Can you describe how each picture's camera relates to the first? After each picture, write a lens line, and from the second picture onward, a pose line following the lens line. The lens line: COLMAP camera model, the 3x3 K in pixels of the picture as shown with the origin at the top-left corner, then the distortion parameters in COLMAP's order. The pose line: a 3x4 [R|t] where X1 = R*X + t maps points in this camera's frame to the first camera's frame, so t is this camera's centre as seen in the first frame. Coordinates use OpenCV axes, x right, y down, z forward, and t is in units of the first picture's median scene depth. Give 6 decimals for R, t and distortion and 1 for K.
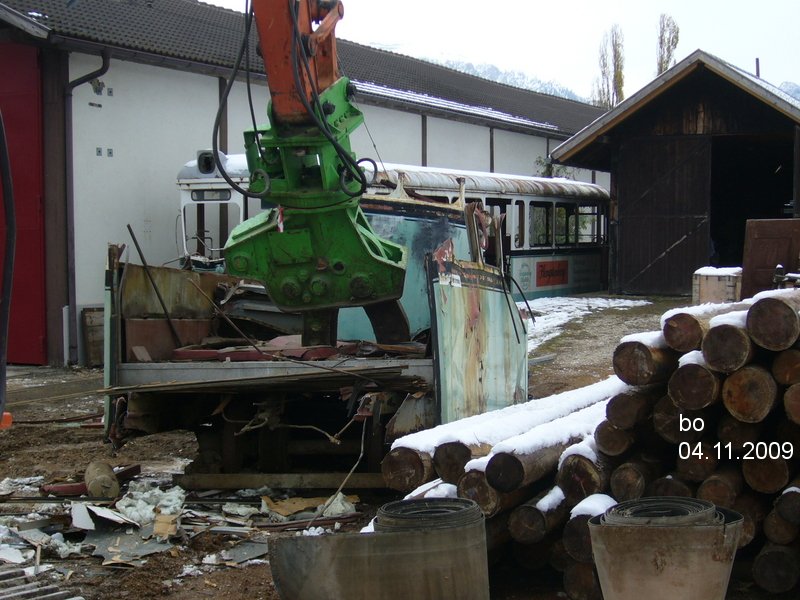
lens RADIAL K [[1250.0, 0, 401.2], [0, 1250.0, 300.2], [0, 0, 1]] dist [-0.005265, 0.000000]
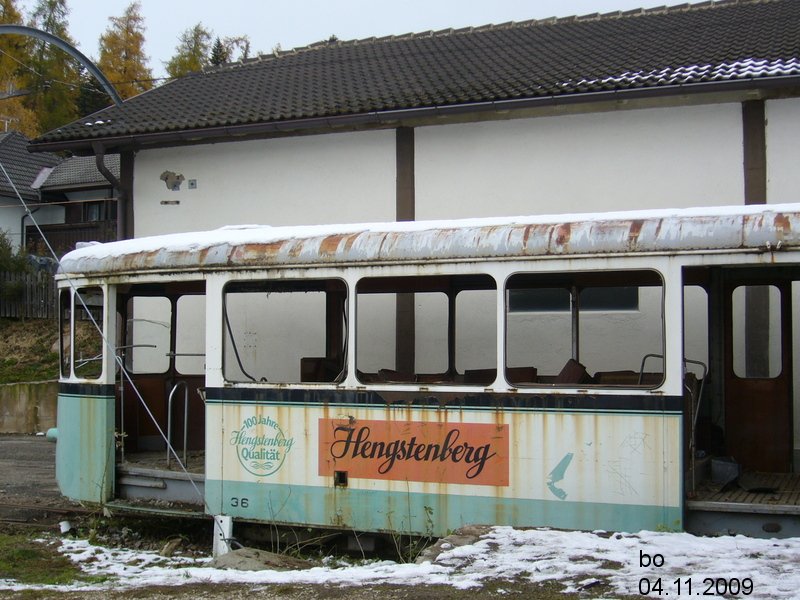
lens RADIAL K [[1124.2, 0, 398.6], [0, 1124.2, 300.0], [0, 0, 1]] dist [-0.006668, 0.000000]
pose [[0.054570, -0.038992, -0.997748, 0.412199], [-0.056664, 0.997506, -0.042081, -0.046854], [0.996901, 0.058832, 0.052224, 0.834278]]
